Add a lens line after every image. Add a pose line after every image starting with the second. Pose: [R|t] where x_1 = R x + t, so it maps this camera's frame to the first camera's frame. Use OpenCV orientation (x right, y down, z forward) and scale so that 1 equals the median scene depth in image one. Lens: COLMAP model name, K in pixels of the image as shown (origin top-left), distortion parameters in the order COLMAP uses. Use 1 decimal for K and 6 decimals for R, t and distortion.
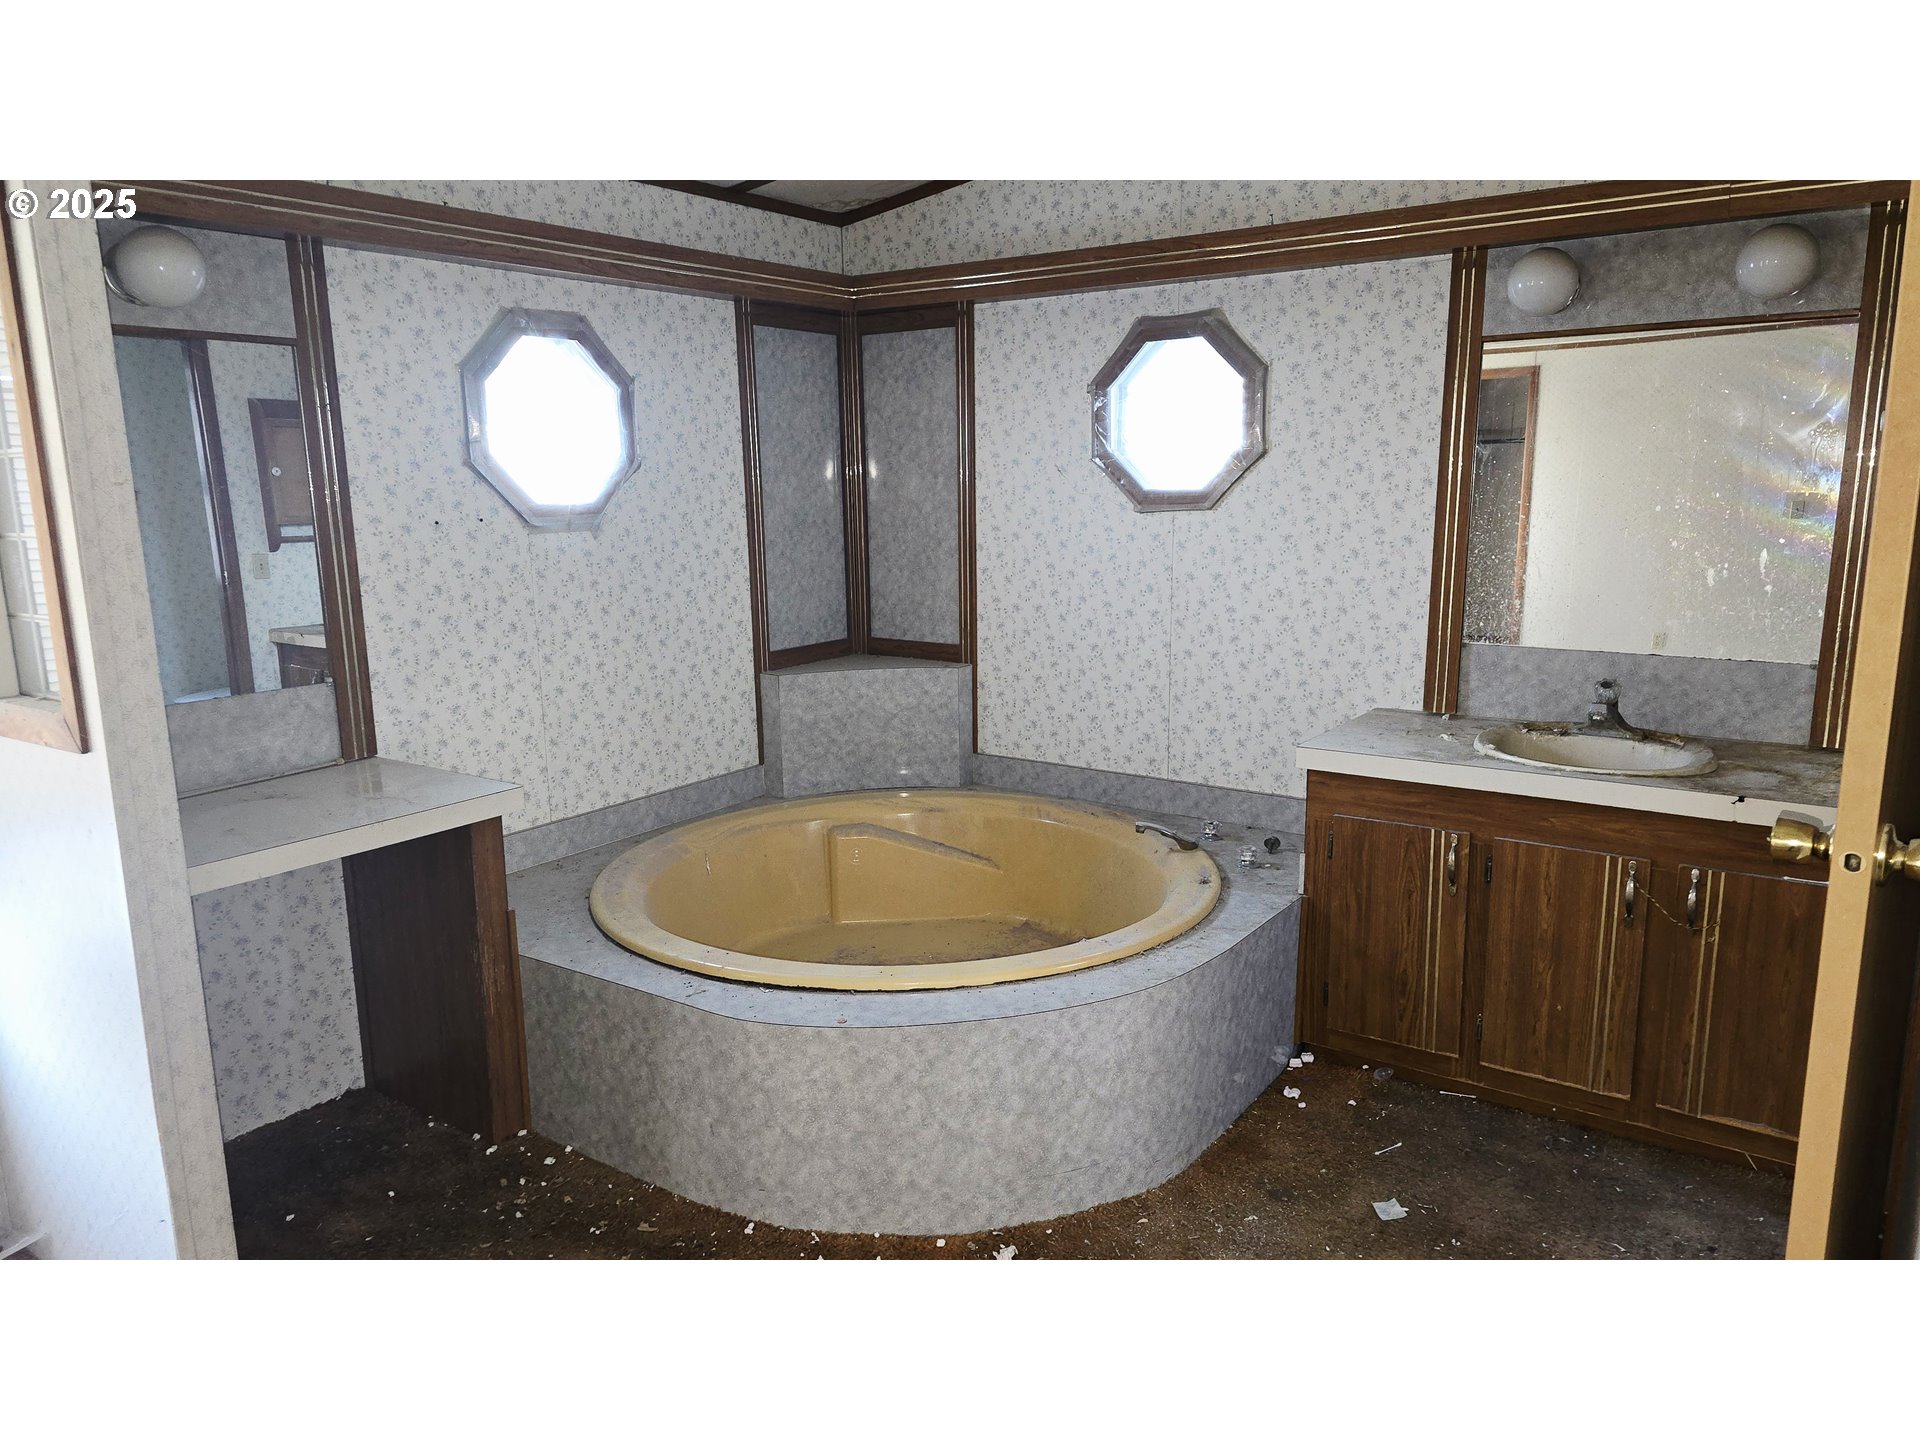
lens RADIAL K [[1277.5, 0, 960.0], [0, 1277.5, 720.0], [0, 0, 1]] dist [0.079133, -0.048582]
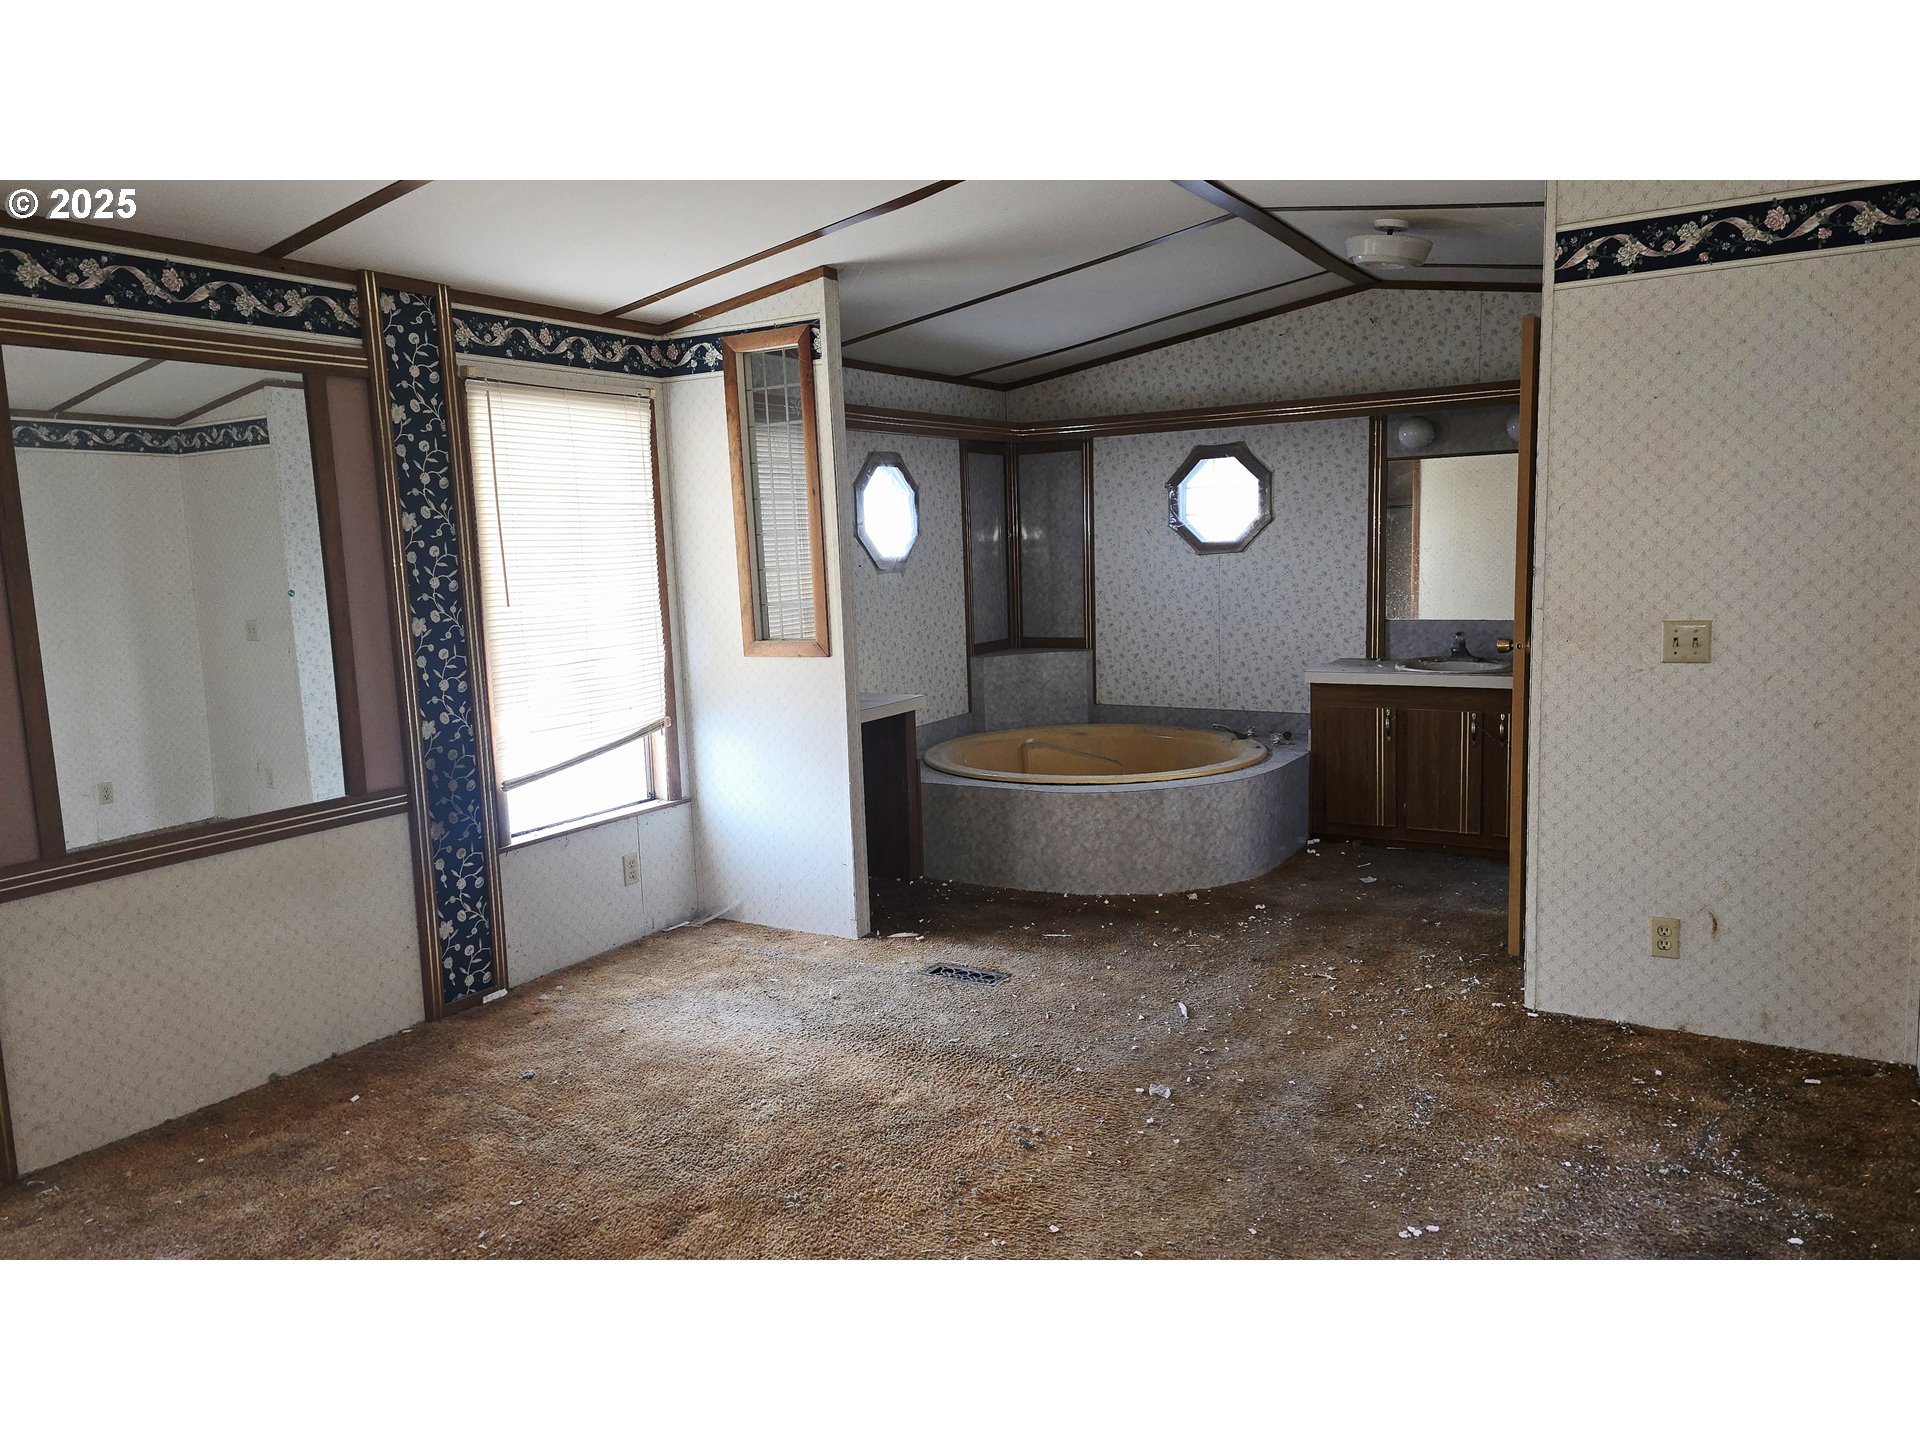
lens RADIAL K [[1281.8, 0, 950.6], [0, 1281.8, 707.0], [0, 0, 1]] dist [0.088934, -0.092250]
pose [[0.997798, -0.027997, 0.060131, -0.317543], [0.031680, 0.997623, -0.061202, 0.145179], [-0.058274, 0.062972, 0.996313, -0.733050]]
